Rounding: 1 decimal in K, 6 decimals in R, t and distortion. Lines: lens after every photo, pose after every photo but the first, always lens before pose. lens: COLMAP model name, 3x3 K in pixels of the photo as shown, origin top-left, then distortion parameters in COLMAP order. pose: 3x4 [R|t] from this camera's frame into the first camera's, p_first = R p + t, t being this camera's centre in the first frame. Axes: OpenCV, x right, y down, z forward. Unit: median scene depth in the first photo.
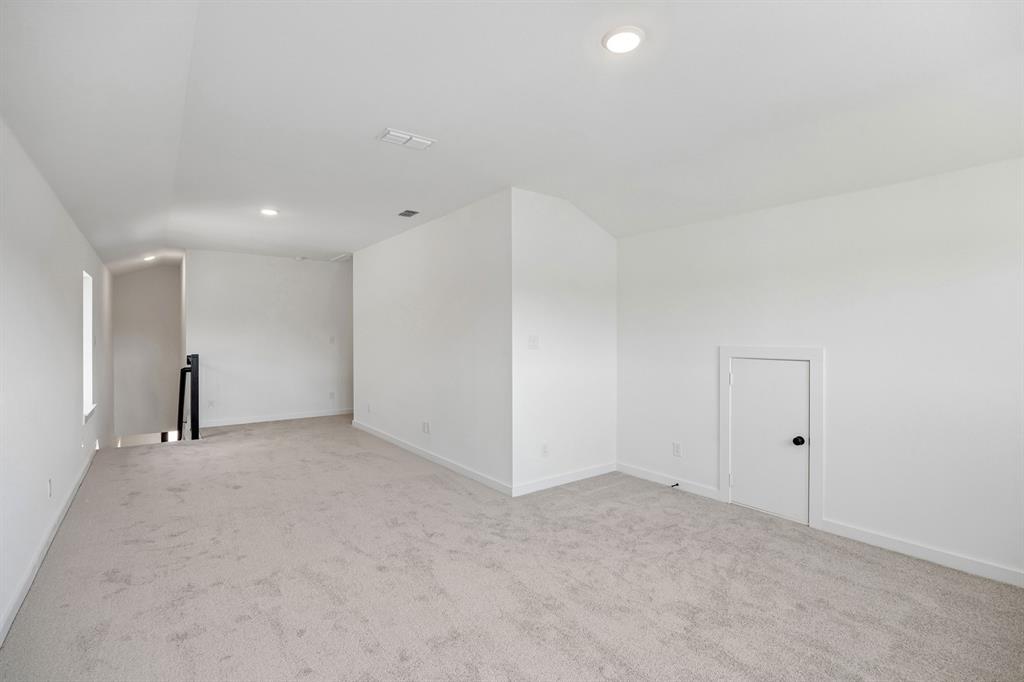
lens RADIAL K [[488.4, 0, 512.0], [0, 488.4, 341.0], [0, 0, 1]] dist [0.000345, -0.000061]
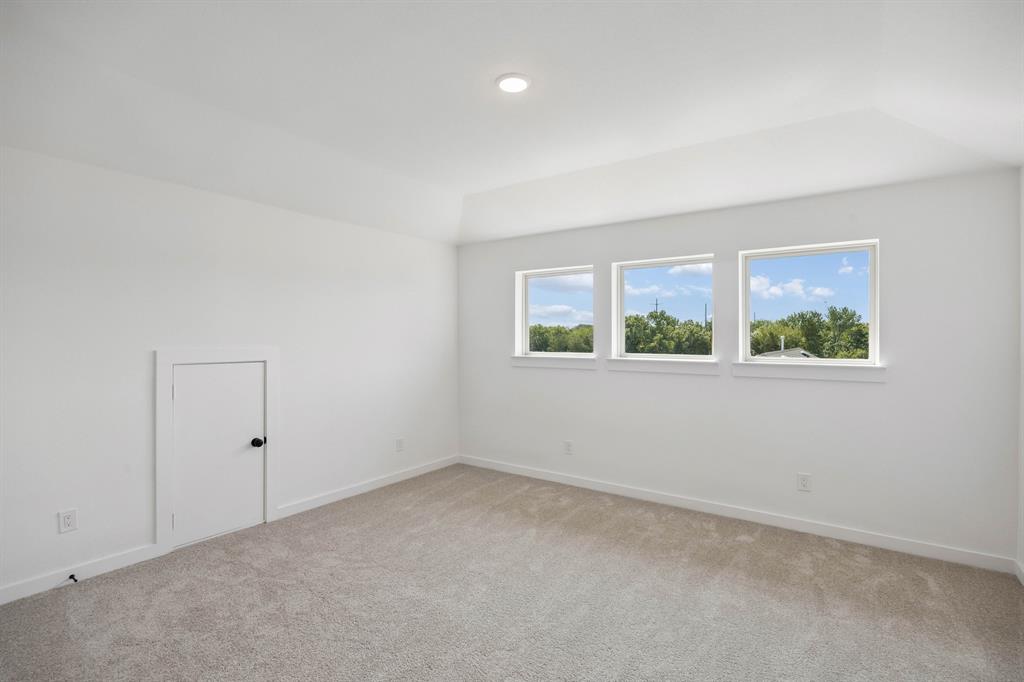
lens RADIAL K [[488.4, 0, 512.0], [0, 488.4, 341.0], [0, 0, 1]] dist [0.000345, -0.000061]
pose [[-0.319292, -0.002974, 0.947652, -0.515128], [0.001001, 0.999993, 0.003476, -0.006232], [-0.947656, 0.002059, -0.319287, 0.814974]]
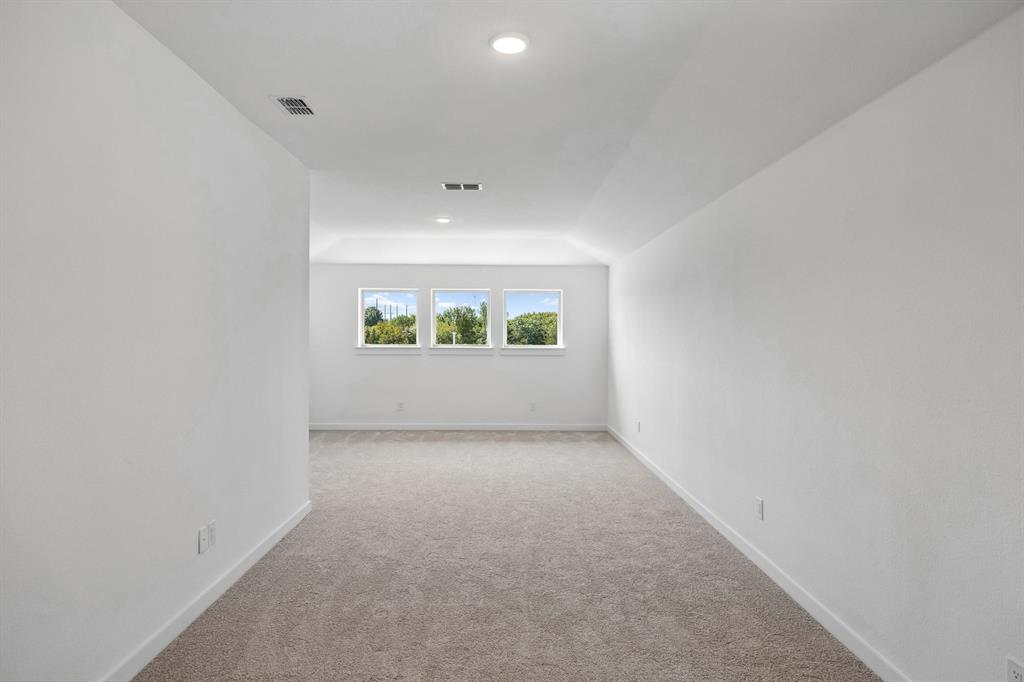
lens RADIAL K [[618.8, 0, 512.0], [0, 618.8, 341.0], [0, 0, 1]] dist [0.000154, -0.000002]
pose [[-0.818574, -0.003721, 0.574389, -1.327718], [0.001814, 0.999957, 0.009062, -0.006005], [-0.574398, 0.008459, -0.818532, 2.403378]]
